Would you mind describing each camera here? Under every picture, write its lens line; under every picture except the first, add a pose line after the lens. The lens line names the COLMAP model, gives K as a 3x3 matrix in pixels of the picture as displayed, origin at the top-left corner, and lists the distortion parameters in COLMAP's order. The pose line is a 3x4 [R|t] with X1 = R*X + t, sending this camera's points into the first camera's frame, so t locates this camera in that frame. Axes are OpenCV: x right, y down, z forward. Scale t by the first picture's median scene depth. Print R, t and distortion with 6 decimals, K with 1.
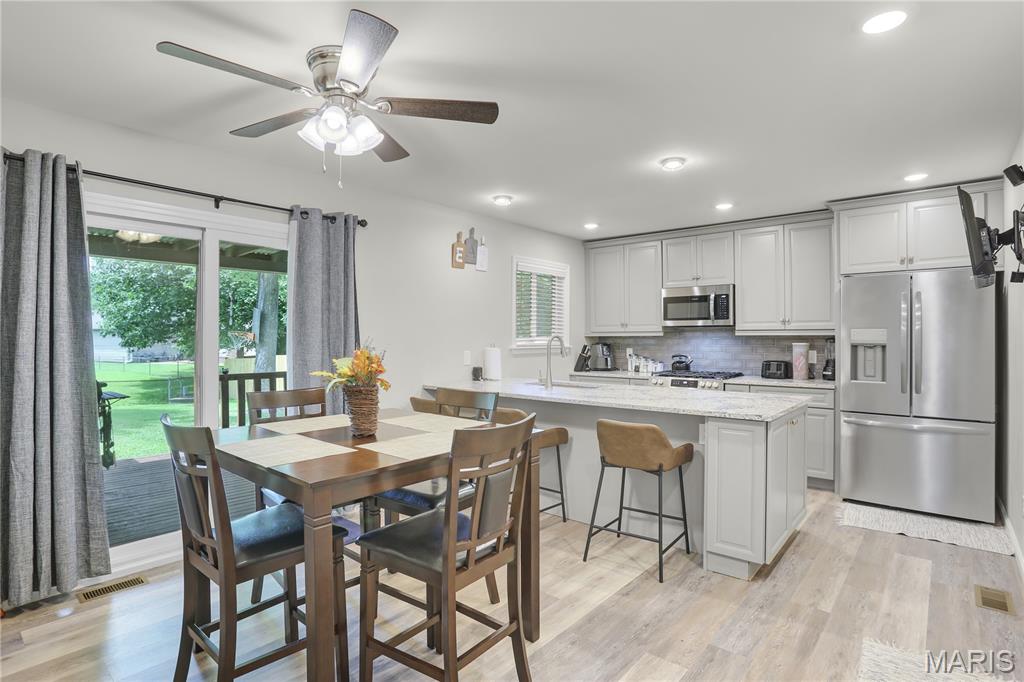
lens RADIAL K [[545.1, 0, 512.0], [0, 545.1, 341.0], [0, 0, 1]] dist [-0.023446, -0.000338]
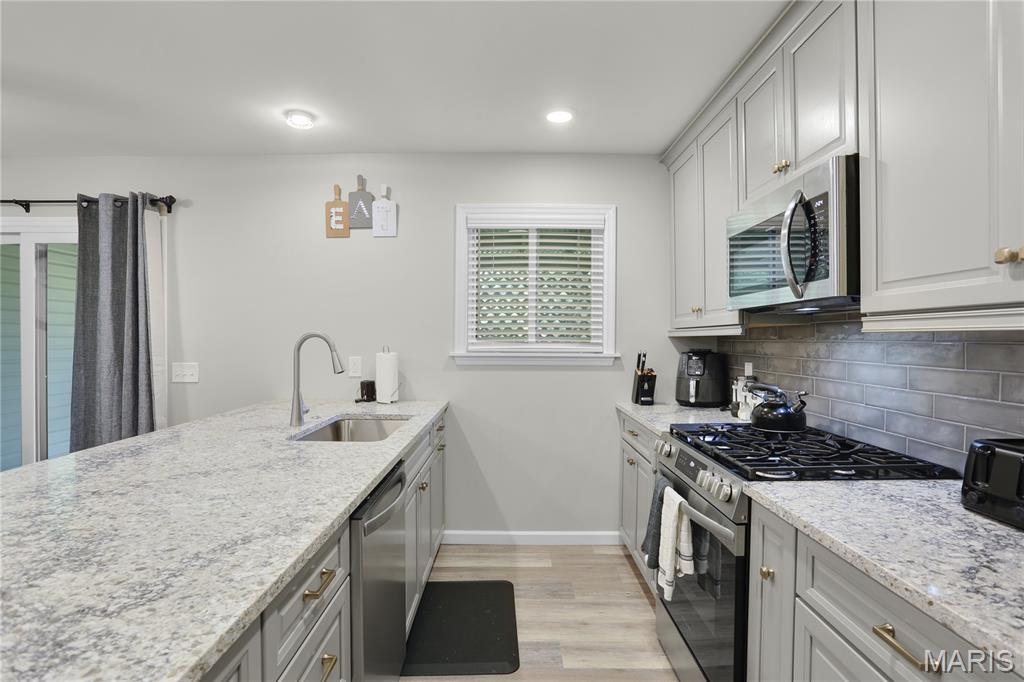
lens RADIAL K [[510.7, 0, 512.0], [0, 510.7, 341.0], [0, 0, 1]] dist [-0.002585, 0.000261]
pose [[0.639447, 0.008662, -0.768786, 0.499941], [-0.003116, 0.999958, 0.008674, -0.008058], [0.768829, -0.003151, 0.639447, 0.688887]]
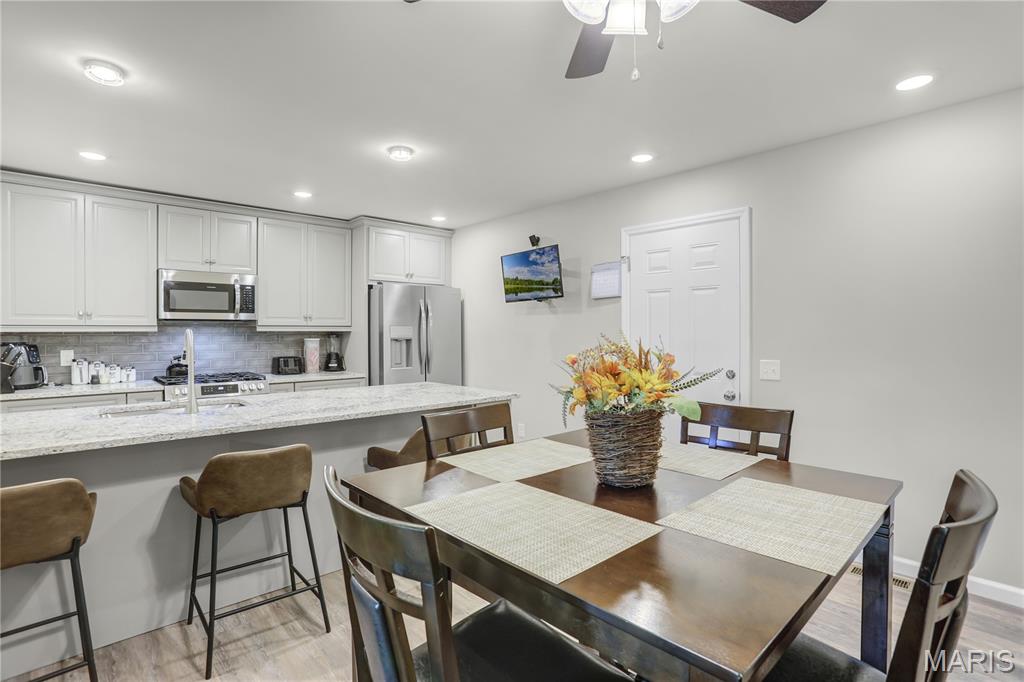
lens RADIAL K [[510.7, 0, 512.0], [0, 510.7, 341.0], [0, 0, 1]] dist [-0.002585, 0.000261]
pose [[0.114442, -0.021710, 0.993193, -0.401619], [0.003156, 0.999764, 0.021490, -0.011097], [-0.993425, 0.000675, 0.114484, 0.471136]]
